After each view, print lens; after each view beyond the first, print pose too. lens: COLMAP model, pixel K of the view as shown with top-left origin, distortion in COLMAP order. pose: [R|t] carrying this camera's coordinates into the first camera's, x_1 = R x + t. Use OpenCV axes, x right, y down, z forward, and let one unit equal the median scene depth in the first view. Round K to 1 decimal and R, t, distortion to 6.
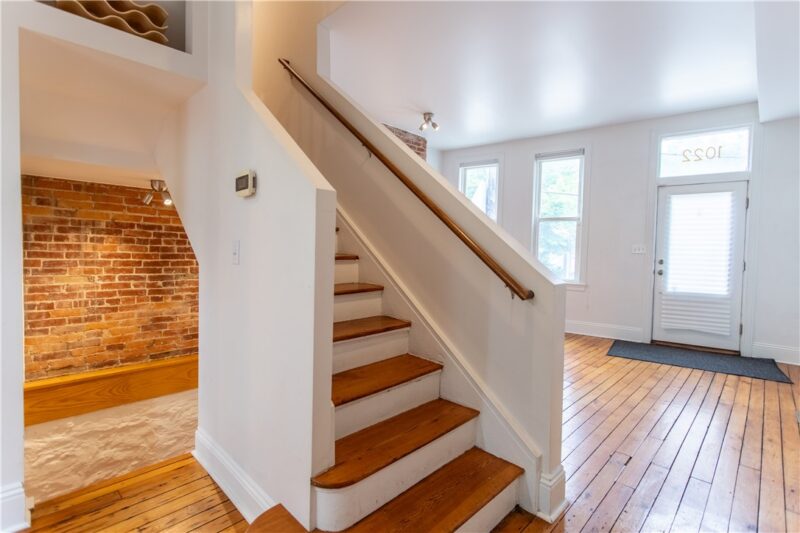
lens RADIAL K [[377.1, 0, 398.3], [0, 377.1, 262.1], [0, 0, 1]] dist [0.002709, 0.000748]
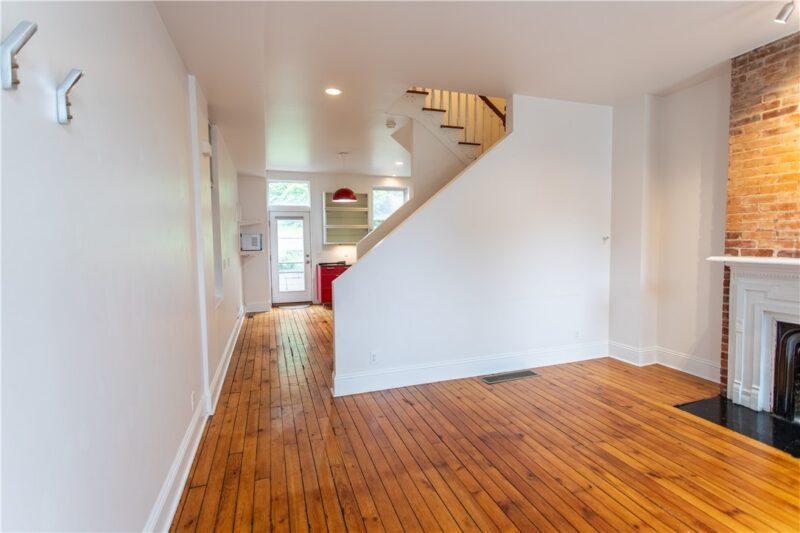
lens RADIAL K [[377.1, 0, 398.3], [0, 377.1, 262.1], [0, 0, 1]] dist [0.002709, 0.000748]
pose [[-0.444117, 0.036209, -0.895237, 0.752192], [-0.026699, 0.998204, 0.053619, -0.059742], [0.895571, 0.047715, -0.442353, 0.795006]]
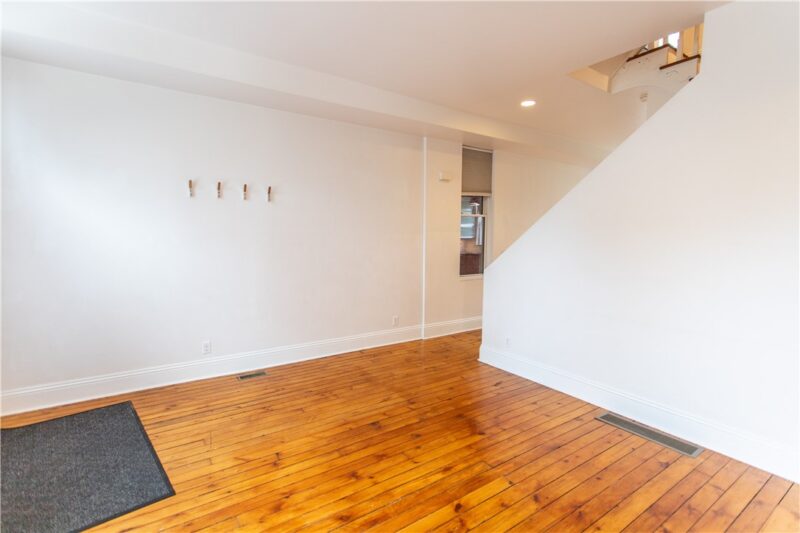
lens RADIAL K [[377.1, 0, 398.3], [0, 377.1, 262.1], [0, 0, 1]] dist [0.002709, 0.000748]
pose [[-0.979417, -0.043419, 0.197125, 0.188461], [-0.022518, 0.993998, 0.107055, -0.087785], [-0.200590, 0.100413, -0.974516, 1.277617]]
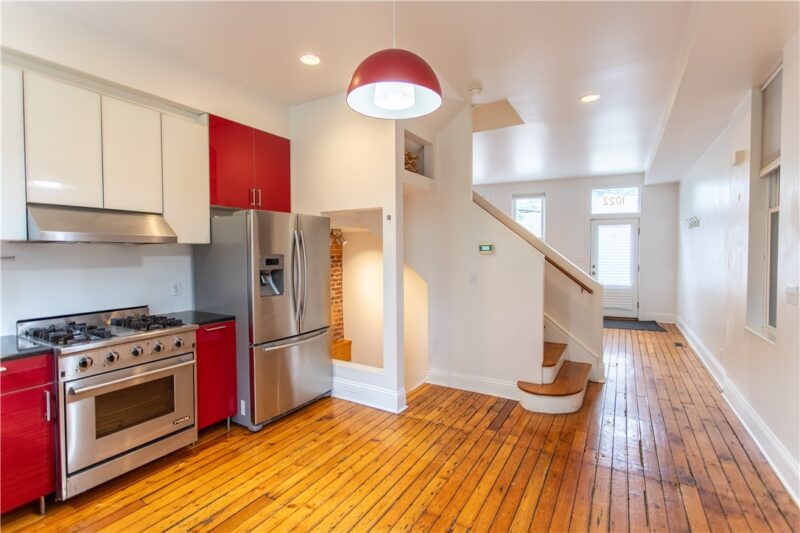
lens RADIAL K [[377.1, 0, 398.3], [0, 377.1, 262.1], [0, 0, 1]] dist [0.002709, 0.000748]
pose [[0.970659, -0.031270, 0.238420, -0.511830], [0.031911, 0.999490, 0.001173, -0.049517], [-0.238335, 0.006469, 0.971162, -0.374148]]
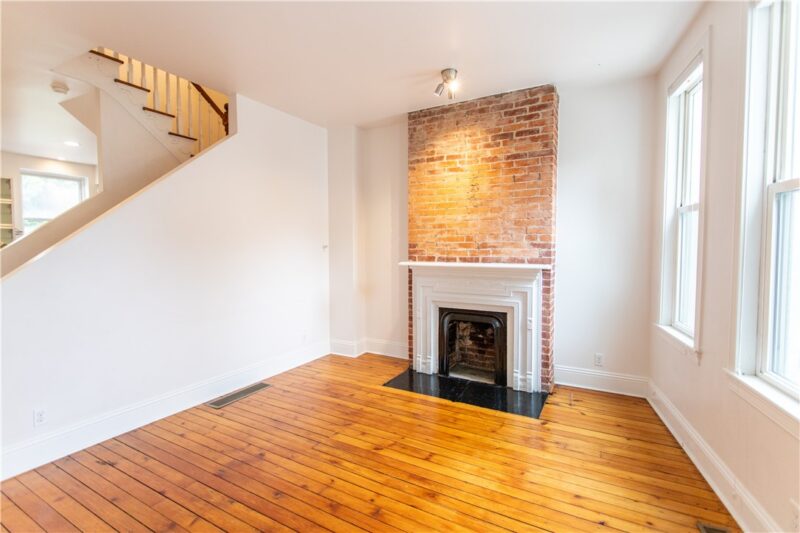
lens RADIAL K [[377.1, 0, 398.3], [0, 377.1, 262.1], [0, 0, 1]] dist [0.002709, 0.000748]
pose [[0.261131, 0.019674, -0.965103, 0.734094], [-0.024505, 0.999605, 0.013747, -0.059677], [0.964992, 0.020060, 0.261510, 0.762943]]
